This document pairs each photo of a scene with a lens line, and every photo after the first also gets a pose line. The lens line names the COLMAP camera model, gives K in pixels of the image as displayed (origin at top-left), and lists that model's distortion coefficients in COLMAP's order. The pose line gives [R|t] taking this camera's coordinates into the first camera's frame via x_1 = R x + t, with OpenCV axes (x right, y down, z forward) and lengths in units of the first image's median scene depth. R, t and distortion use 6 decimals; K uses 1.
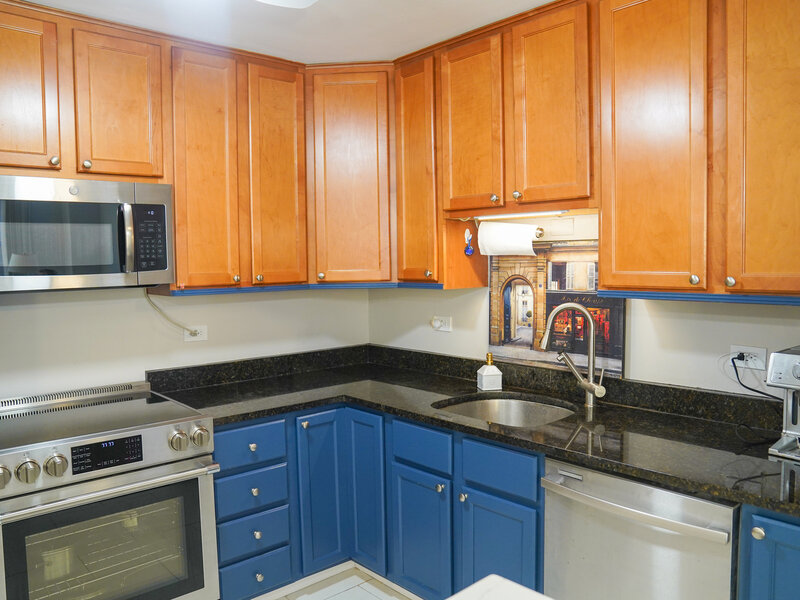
lens RADIAL K [[633.0, 0, 400.0], [0, 633.0, 300.0], [0, 0, 1]] dist [-0.130172, 0.110448]
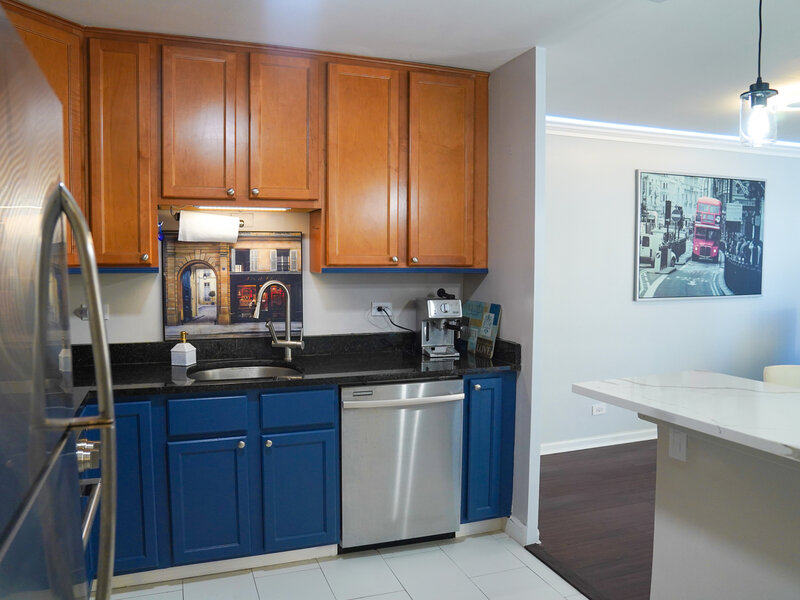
lens RADIAL K [[633.0, 0, 400.0], [0, 633.0, 300.0], [0, 0, 1]] dist [-0.130172, 0.110448]
pose [[0.368537, -0.039321, 0.928781, -0.738223], [0.053439, 0.998349, 0.021062, 0.028082], [-0.928076, 0.041871, 0.370030, 0.260755]]
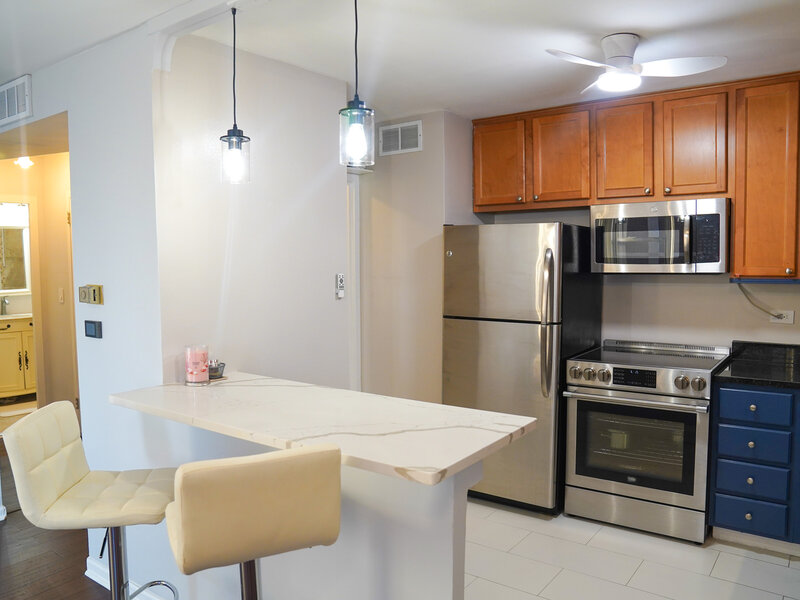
lens RADIAL K [[633.0, 0, 400.0], [0, 633.0, 300.0], [0, 0, 1]] dist [-0.130172, 0.110448]
pose [[0.212224, 0.077718, -0.974126, 0.684761], [-0.057984, 0.996078, 0.066837, -0.014454], [0.975499, 0.042299, 0.215898, 0.043498]]
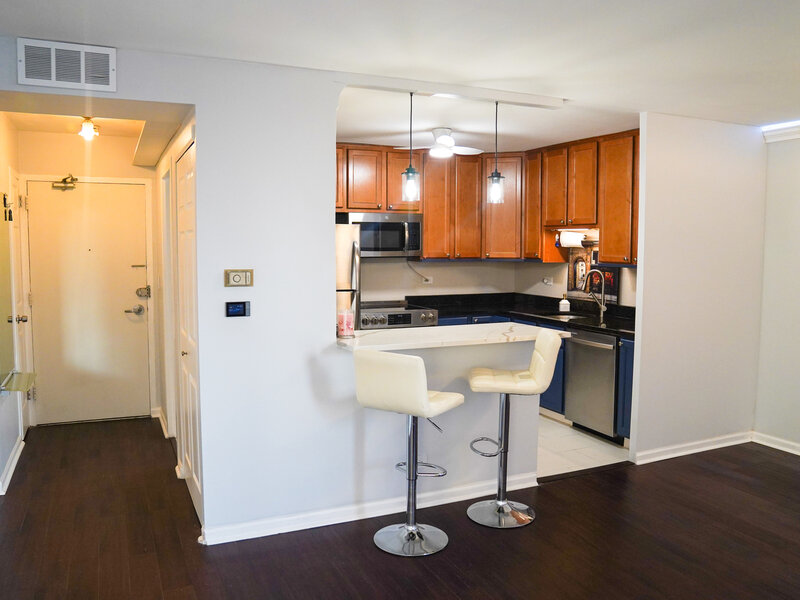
lens RADIAL K [[633.0, 0, 400.0], [0, 633.0, 300.0], [0, 0, 1]] dist [-0.130172, 0.110448]
pose [[0.953742, 0.043706, -0.297432, 0.247776], [-0.036319, 0.998880, 0.030319, 0.063397], [0.298424, -0.018114, 0.954262, -1.182815]]
